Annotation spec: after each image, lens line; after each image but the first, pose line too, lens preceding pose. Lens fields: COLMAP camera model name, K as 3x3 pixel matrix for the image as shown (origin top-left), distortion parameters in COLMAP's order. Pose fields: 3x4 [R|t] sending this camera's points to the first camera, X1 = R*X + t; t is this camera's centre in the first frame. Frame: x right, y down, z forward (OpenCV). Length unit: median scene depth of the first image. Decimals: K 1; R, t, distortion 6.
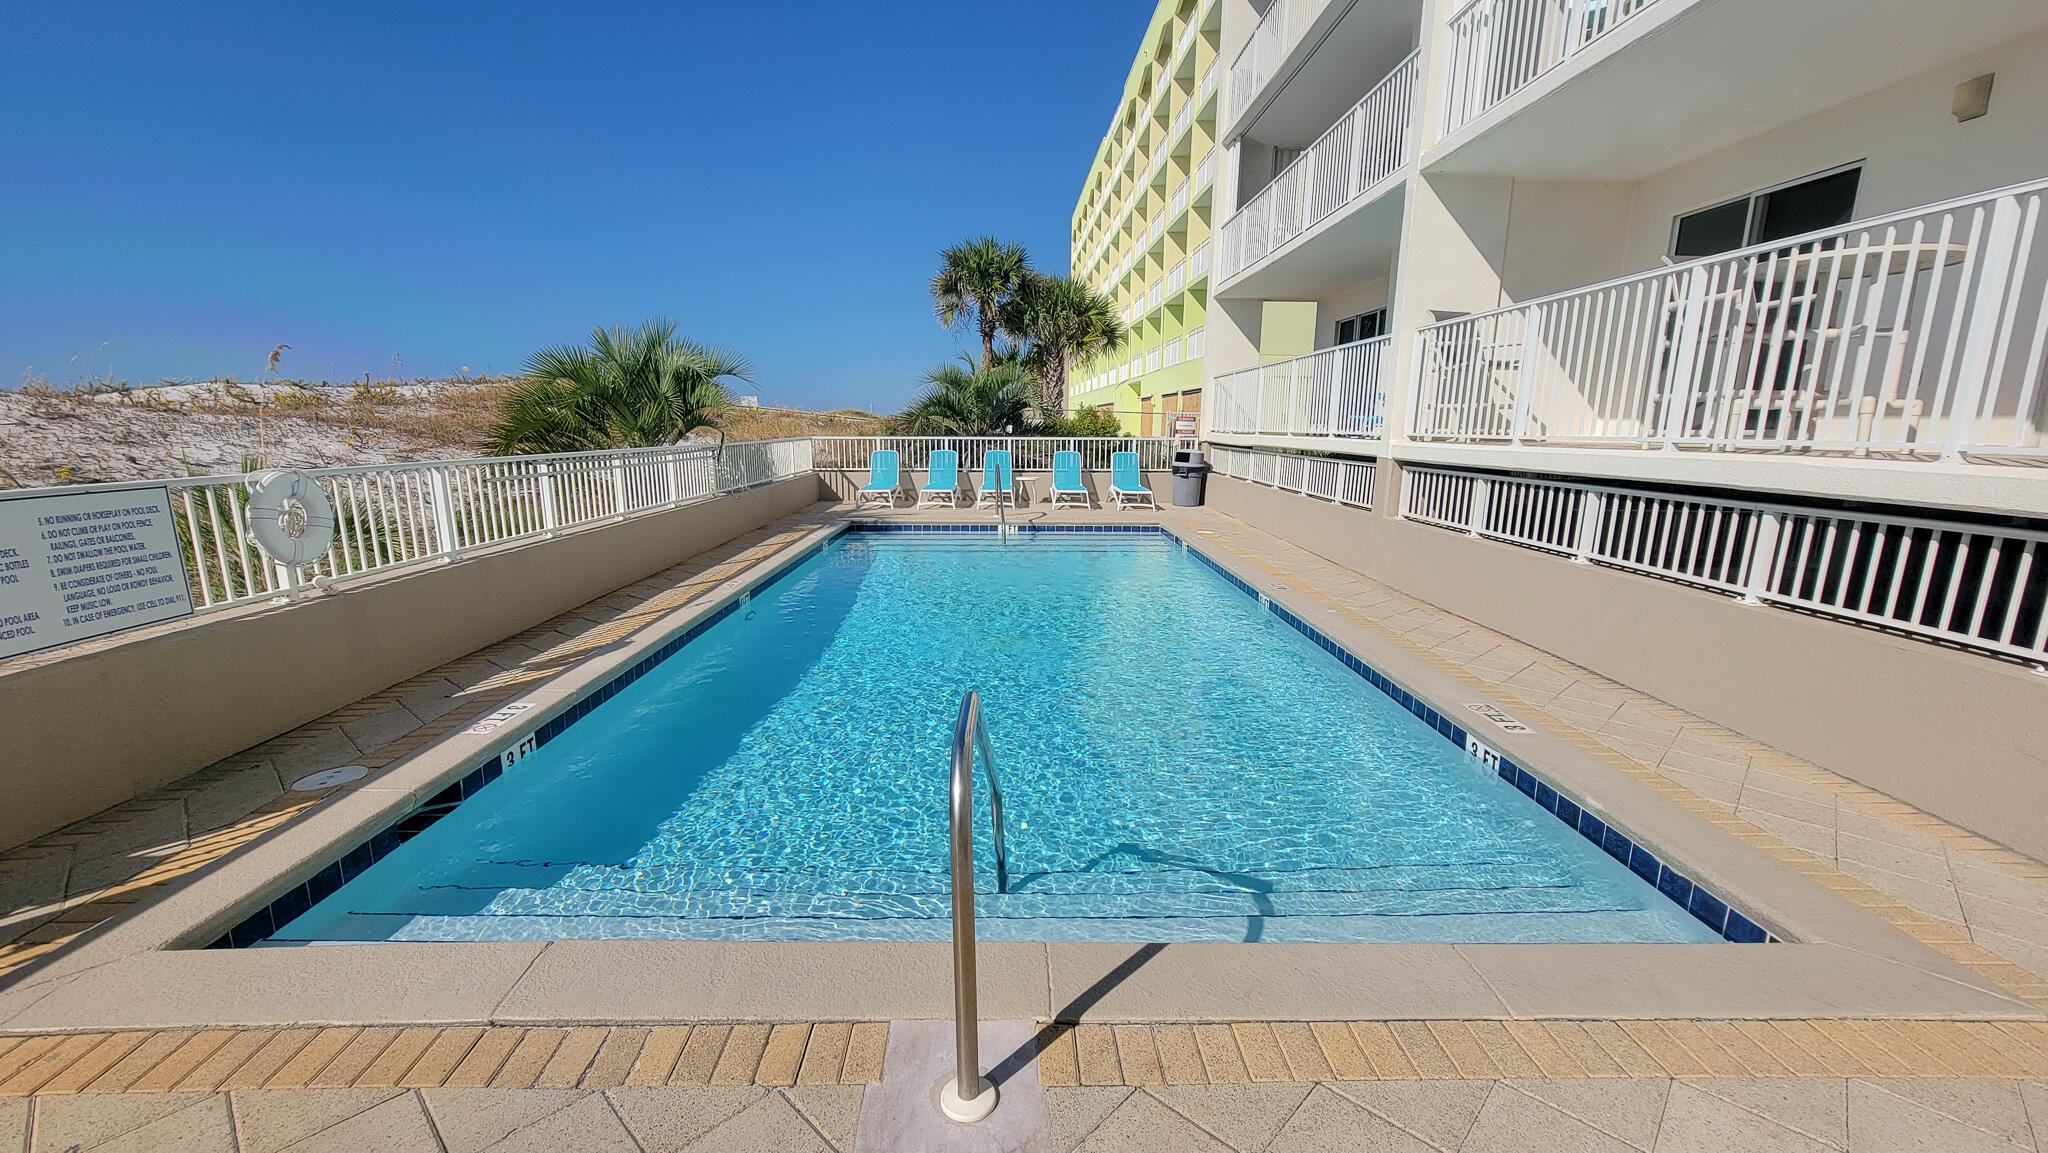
lens RADIAL K [[820.8, 0, 1002.9], [0, 820.8, 601.2], [0, 0, 1]] dist [-0.002118, -0.000141]
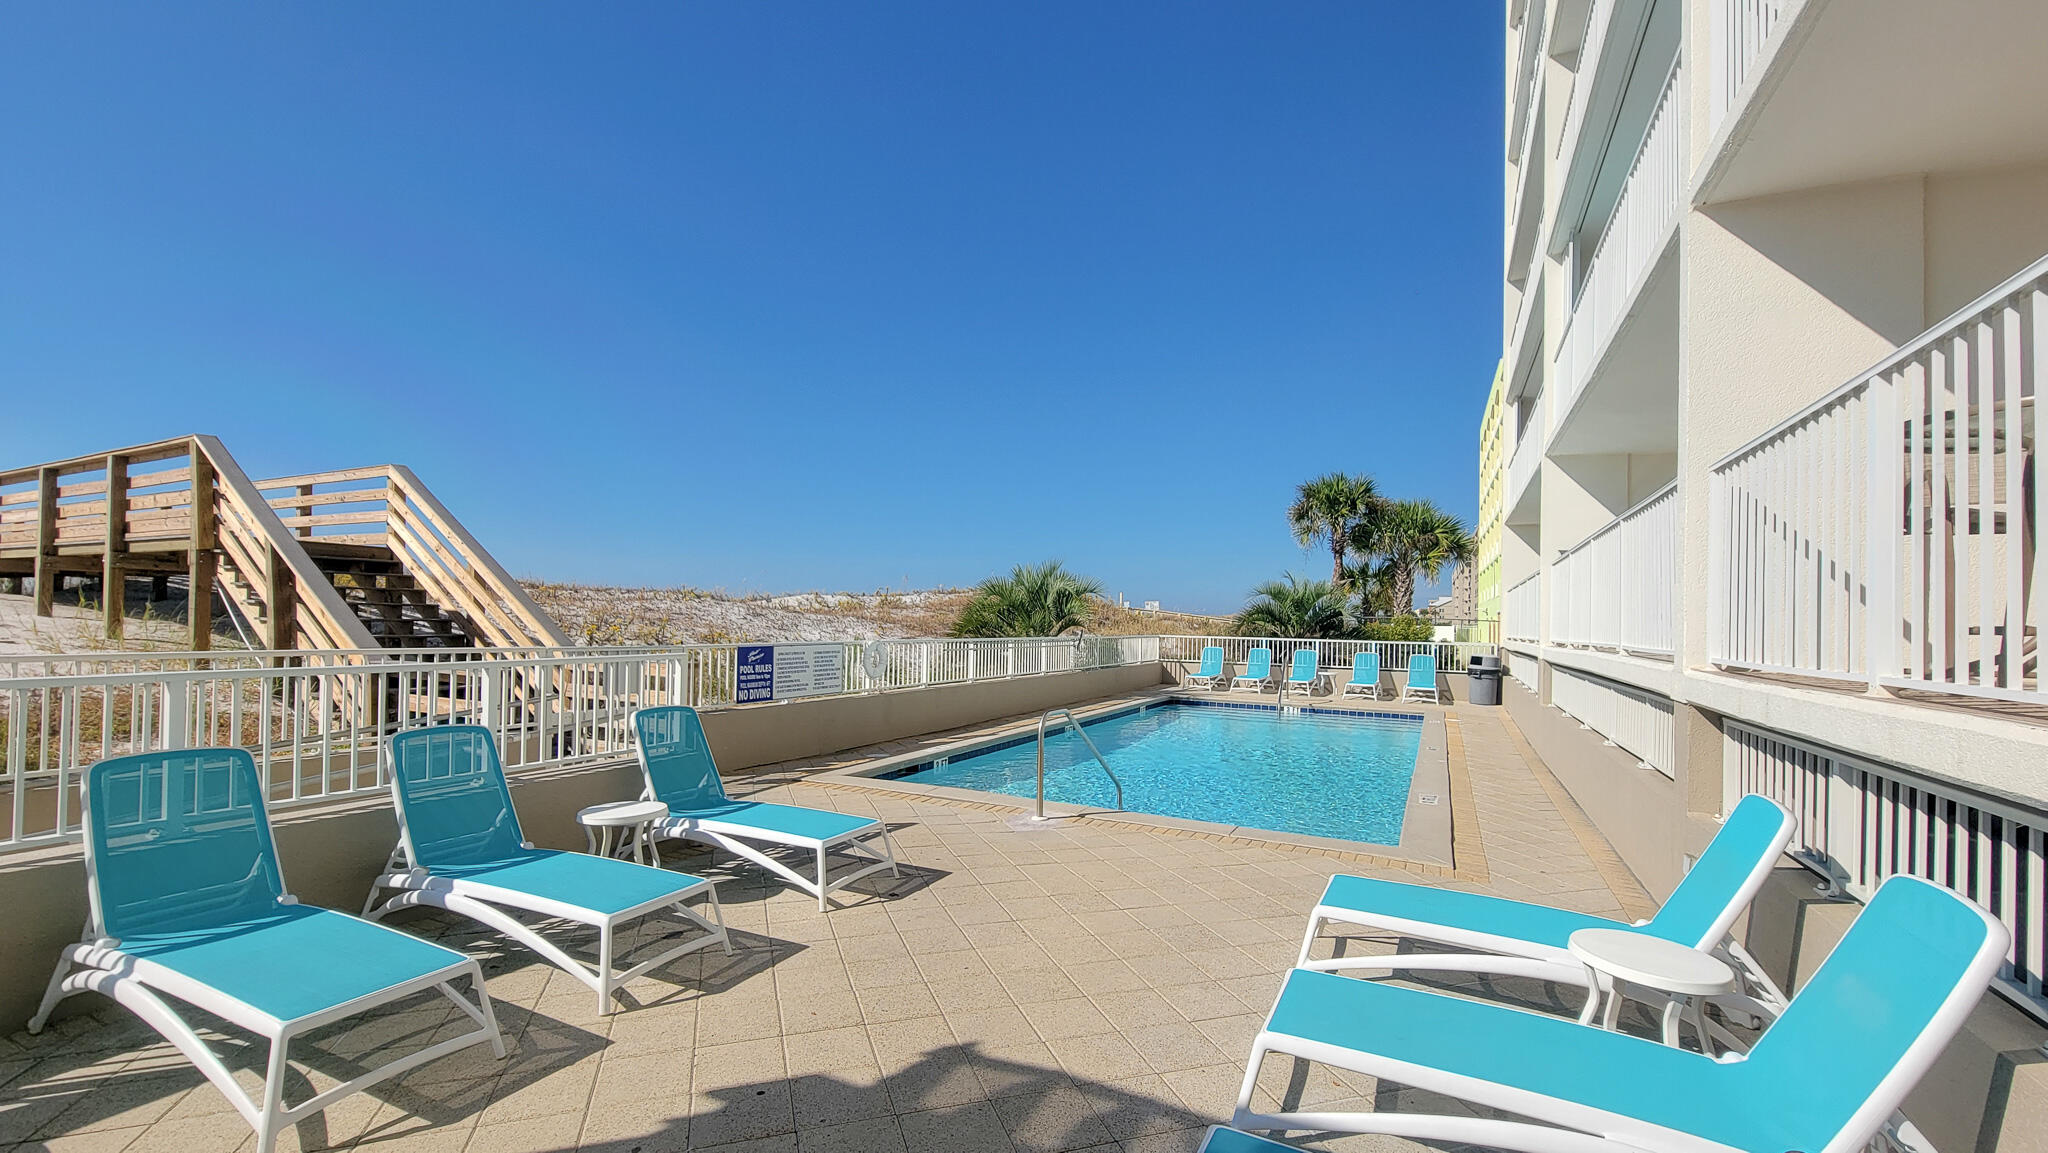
lens RADIAL K [[839.5, 0, 1015.2], [0, 839.5, 604.7], [0, 0, 1]] dist [-0.003052, -0.000700]
pose [[0.887635, 0.005681, -0.460512, 0.190595], [-0.114311, 0.971351, -0.208352, 0.062289], [0.446135, 0.237582, 0.862855, -0.294018]]
